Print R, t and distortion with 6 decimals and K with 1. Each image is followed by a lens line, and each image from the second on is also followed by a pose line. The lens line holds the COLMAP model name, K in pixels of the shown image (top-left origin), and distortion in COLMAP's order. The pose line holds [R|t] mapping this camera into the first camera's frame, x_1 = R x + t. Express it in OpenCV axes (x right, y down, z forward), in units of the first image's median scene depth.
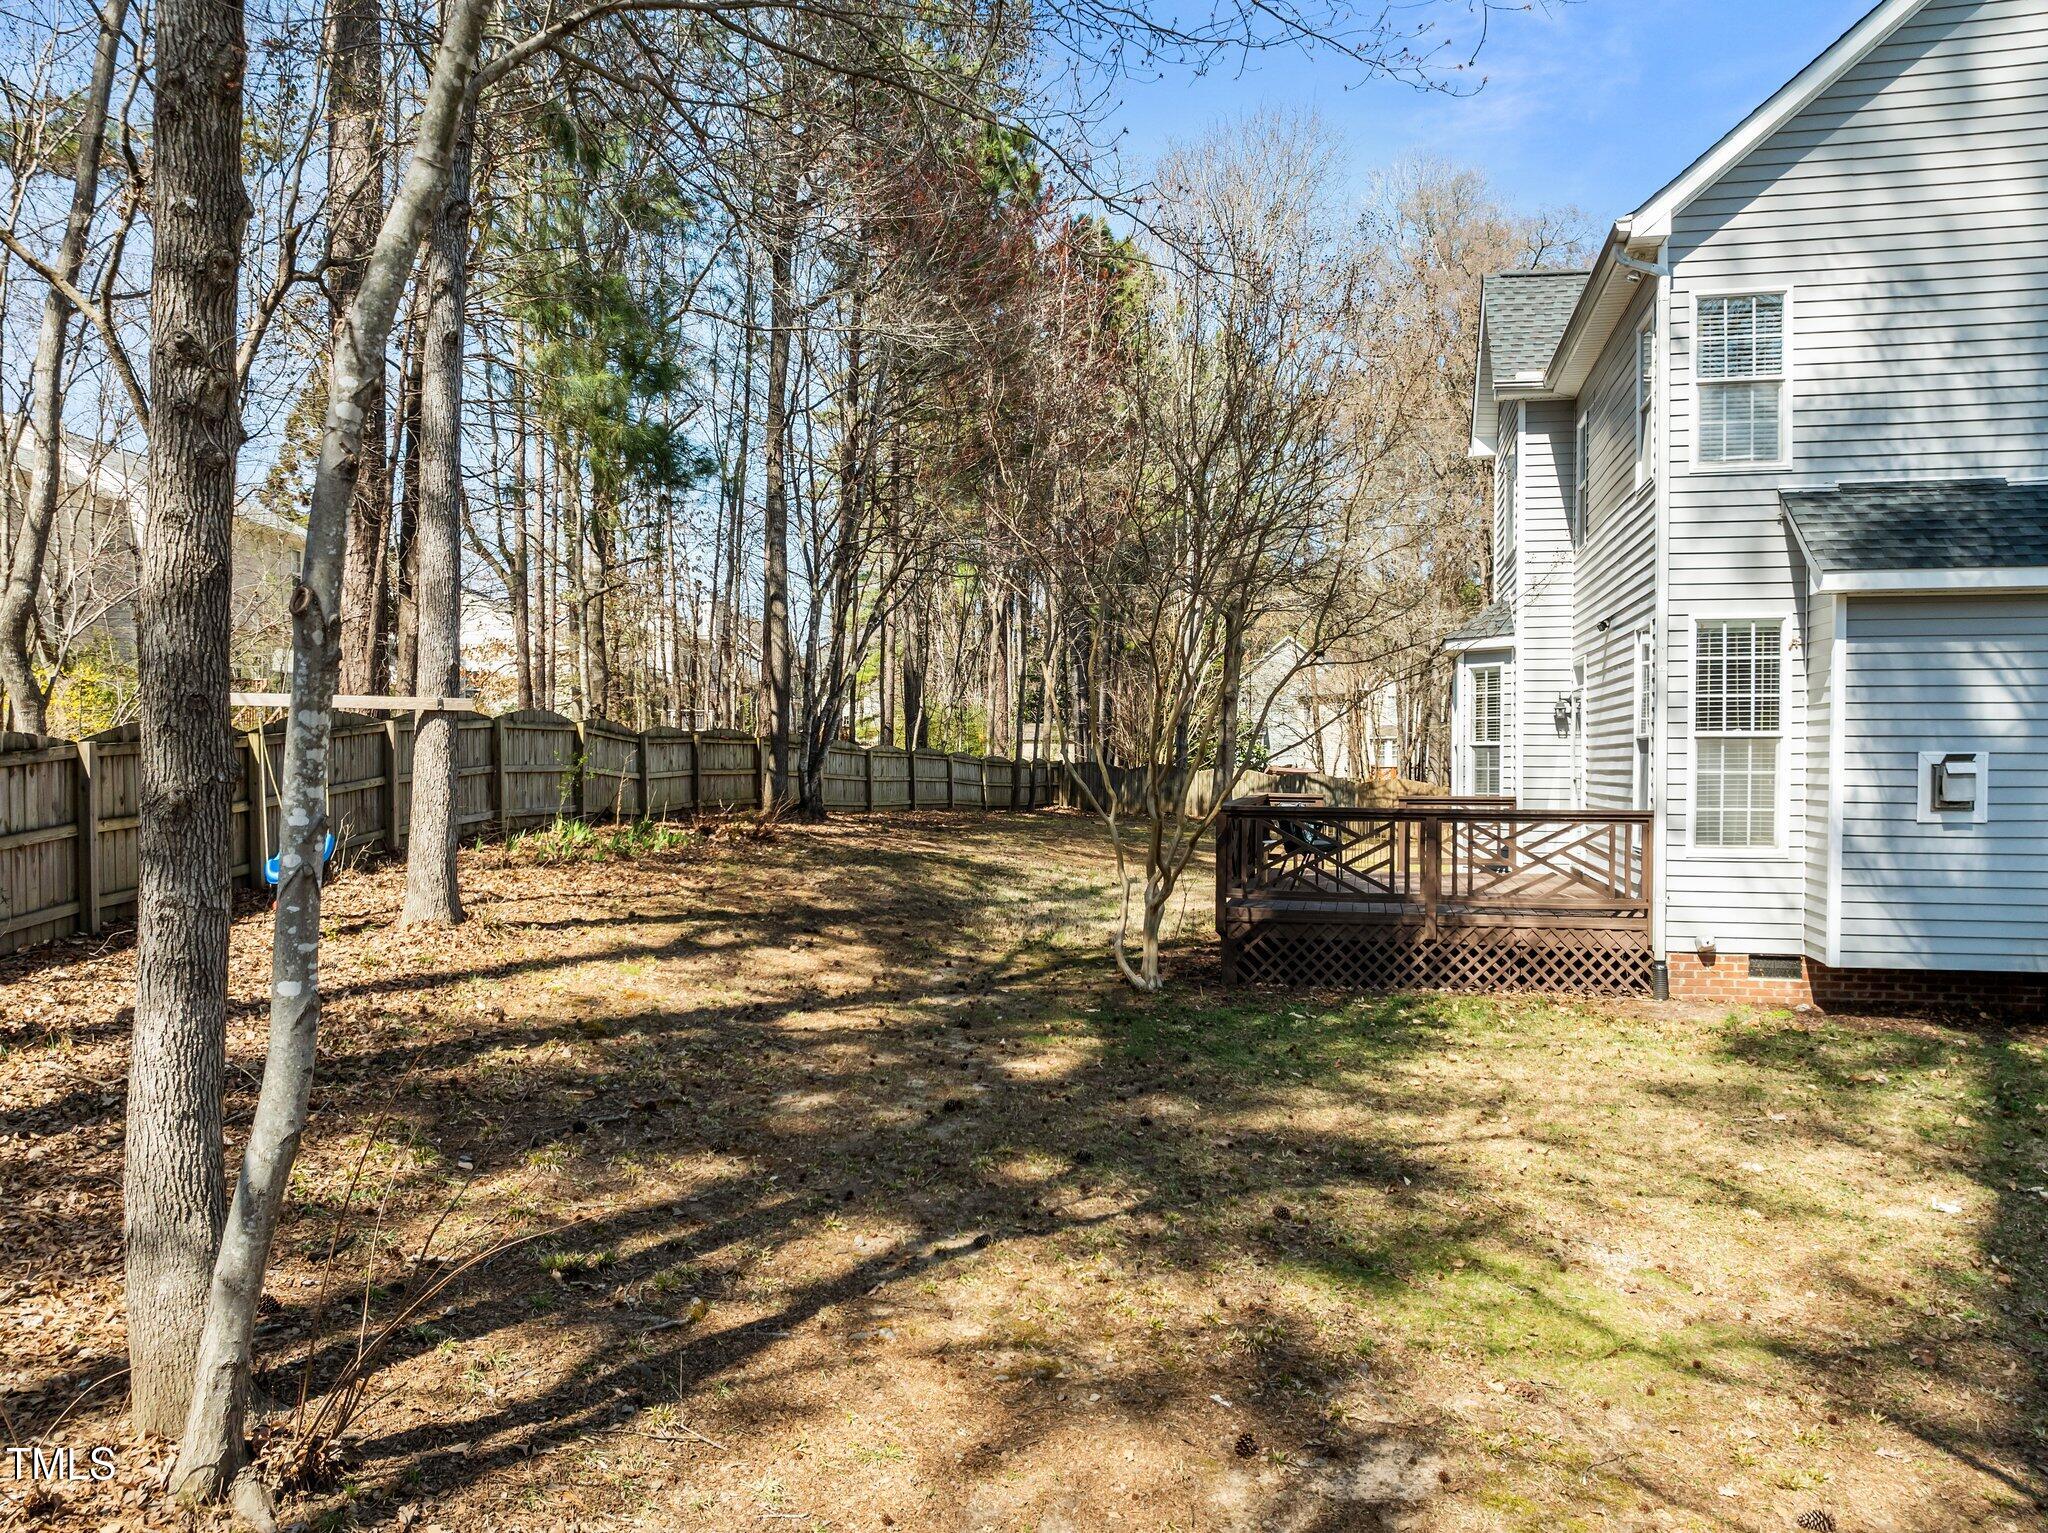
lens RADIAL K [[1467.7, 0, 1033.5], [0, 1467.7, 807.9], [0, 0, 1]] dist [-0.032719, 0.011001]
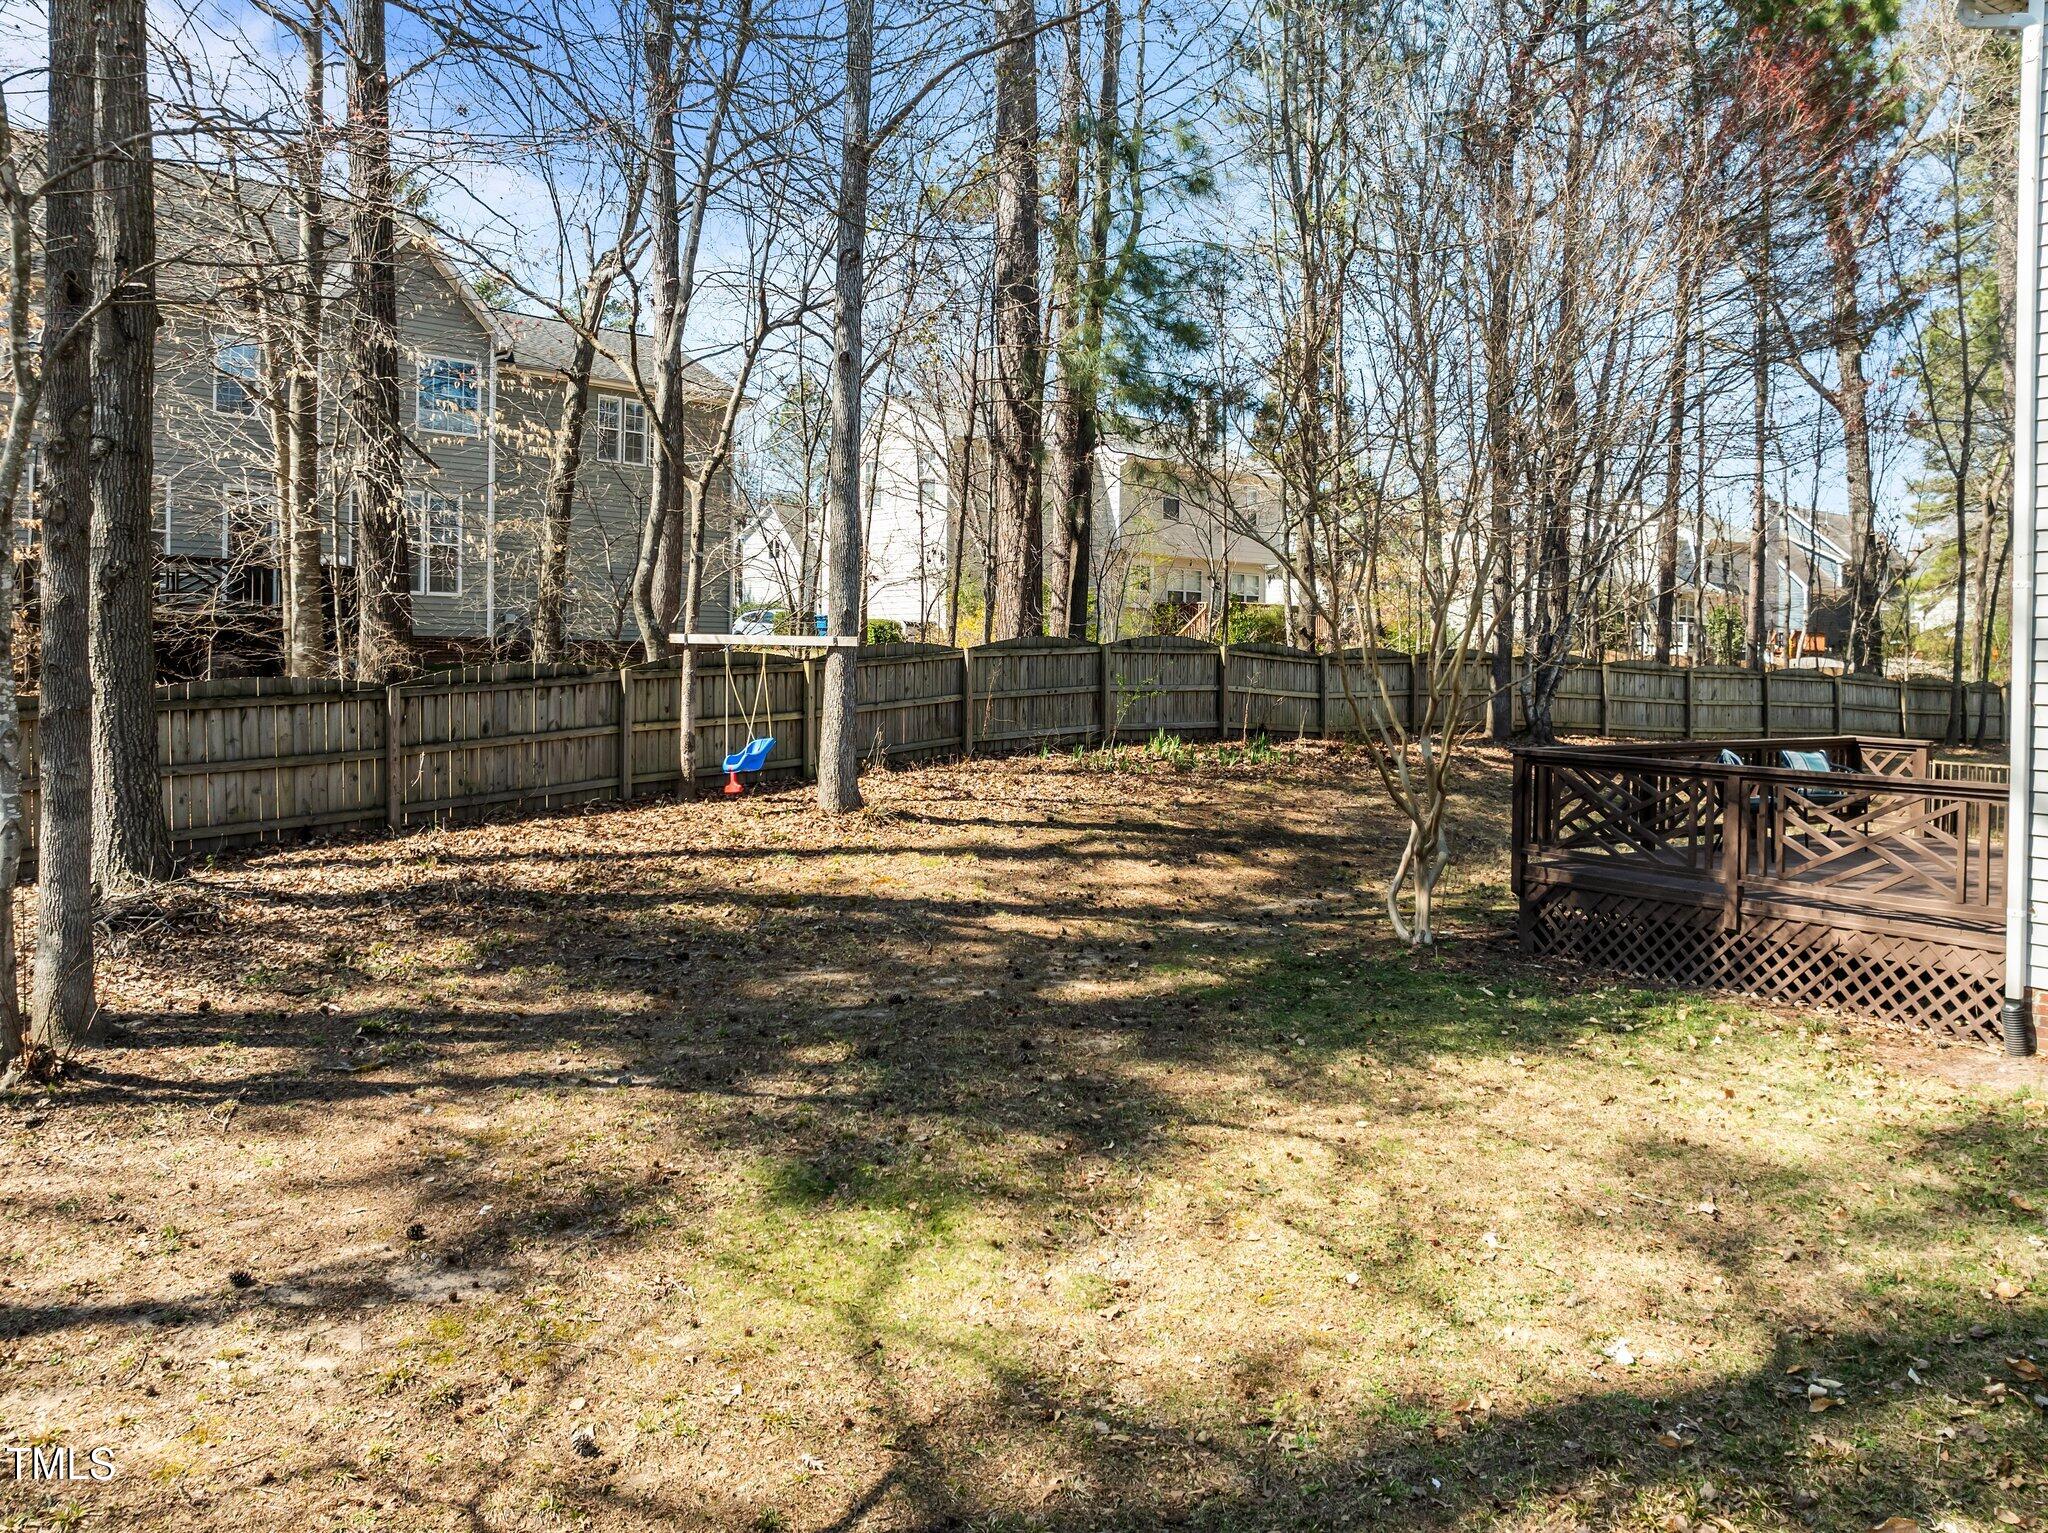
lens RADIAL K [[1456.5, 0, 1023.5], [0, 1456.5, 761.5], [0, 0, 1]] dist [-0.047047, 0.008044]
pose [[0.714695, 0.052190, -0.697486, 0.547025], [-0.029675, 0.998577, 0.044313, -0.024571], [0.698806, -0.010973, 0.715227, 0.176031]]
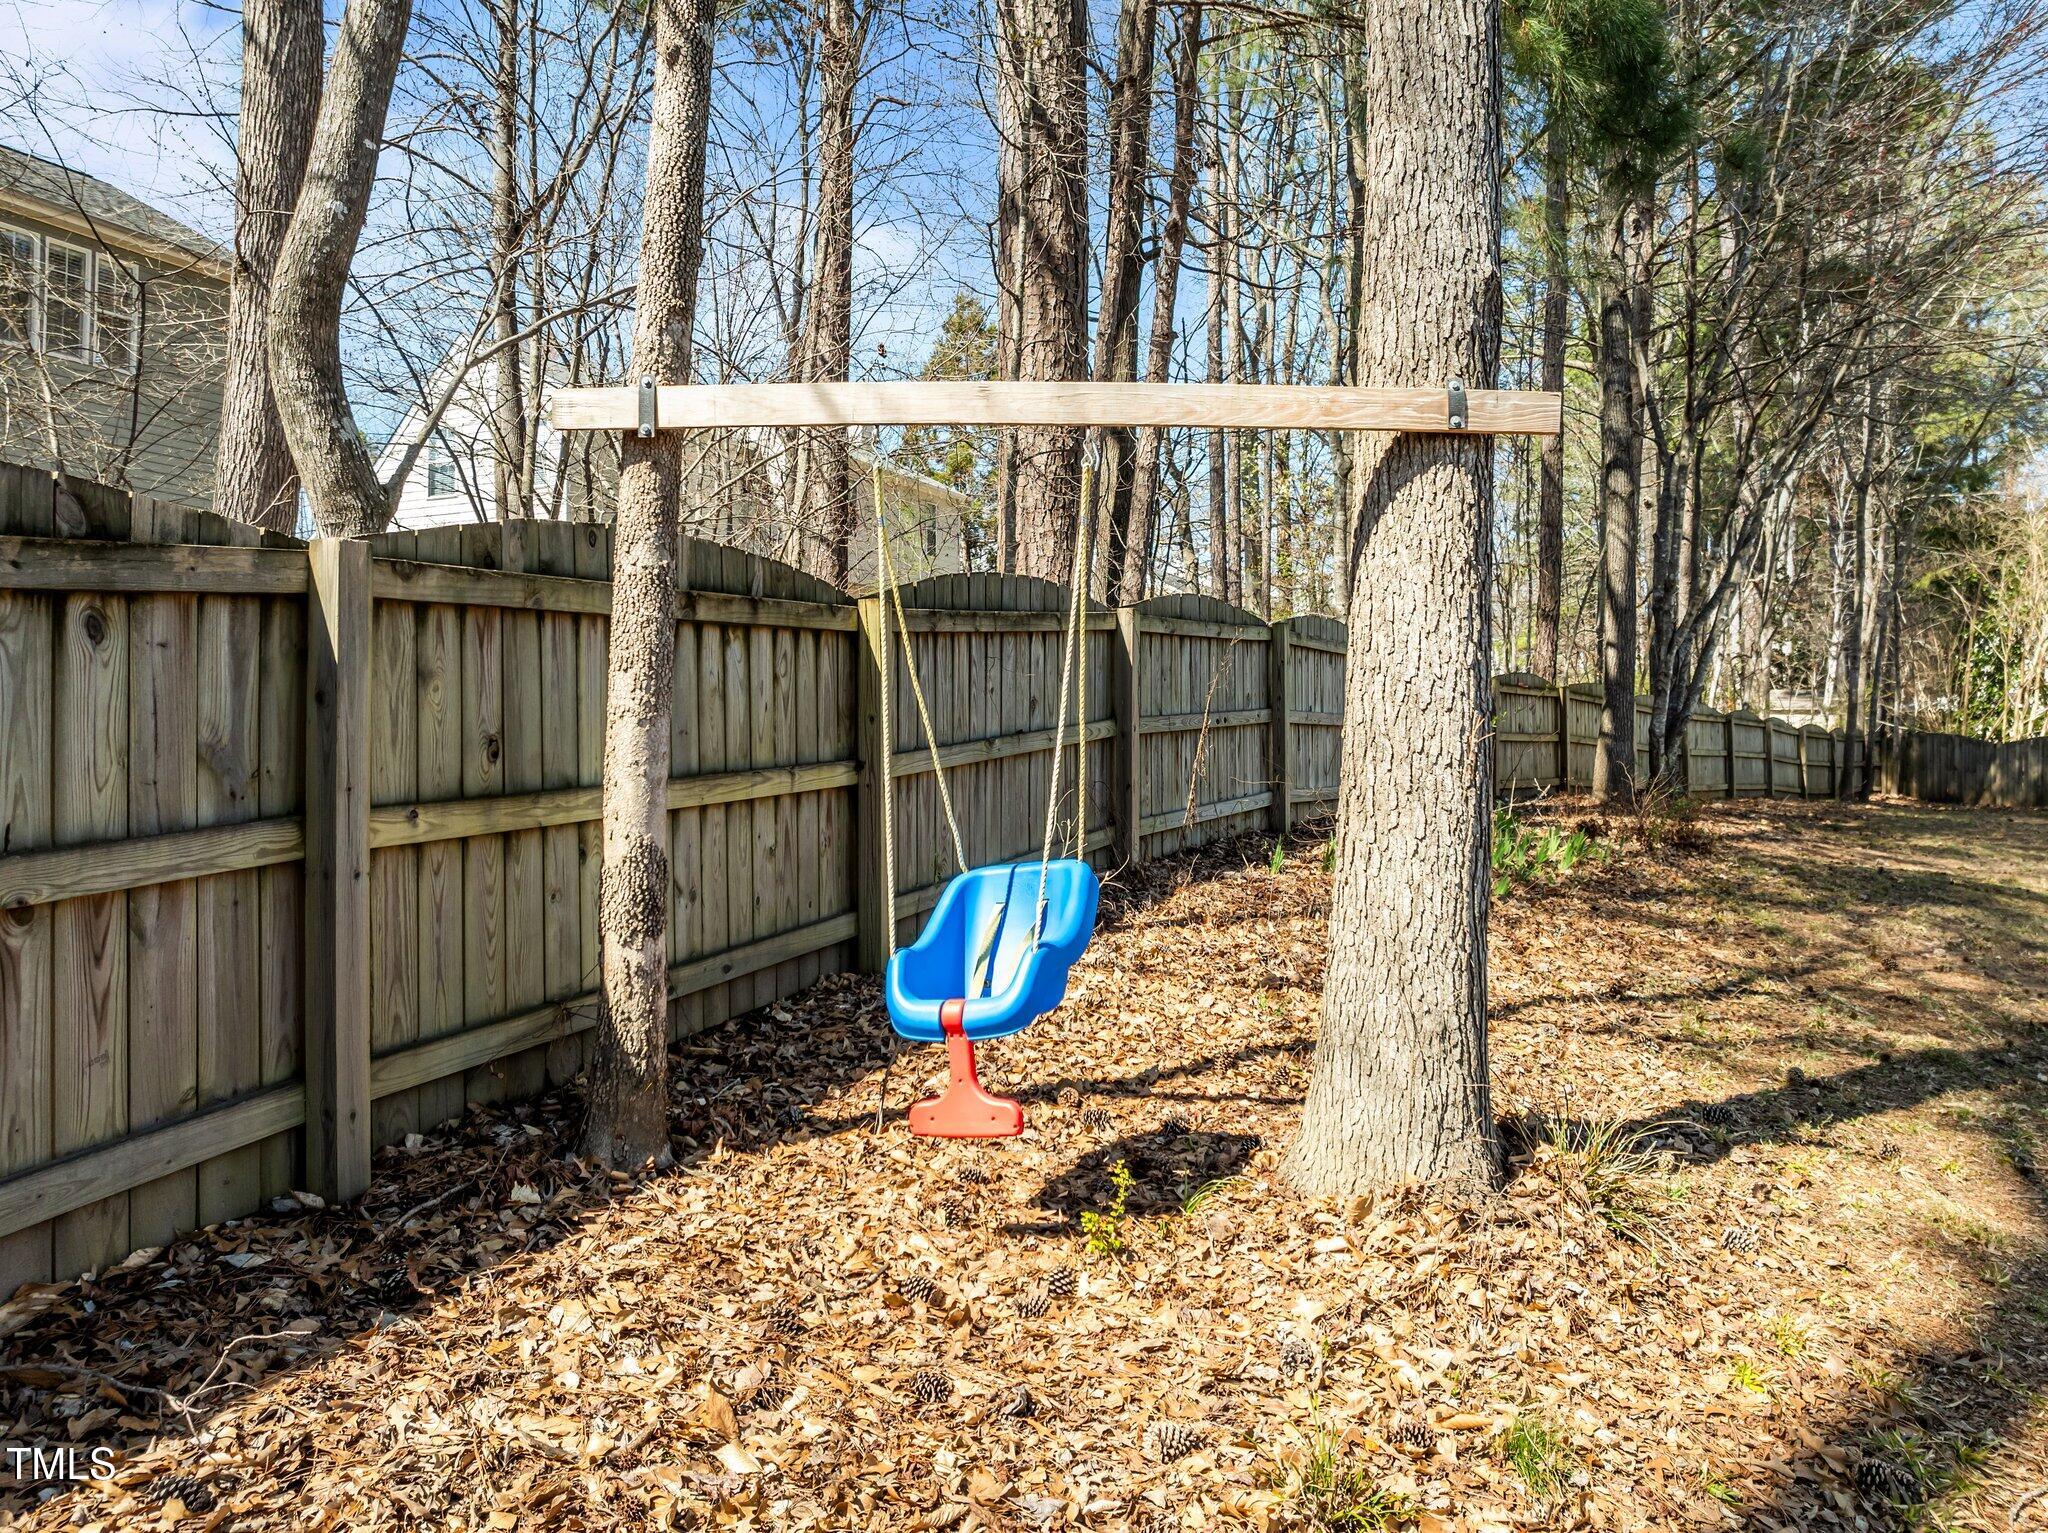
lens RADIAL K [[1461.8, 0, 1026.3], [0, 1461.8, 769.7], [0, 0, 1]] dist [-0.033730, -0.002113]
pose [[0.921257, 0.000814, -0.388952, -0.333246], [-0.007629, 0.999843, -0.015978, 0.003903], [0.388878, 0.017687, 0.921119, 0.635231]]
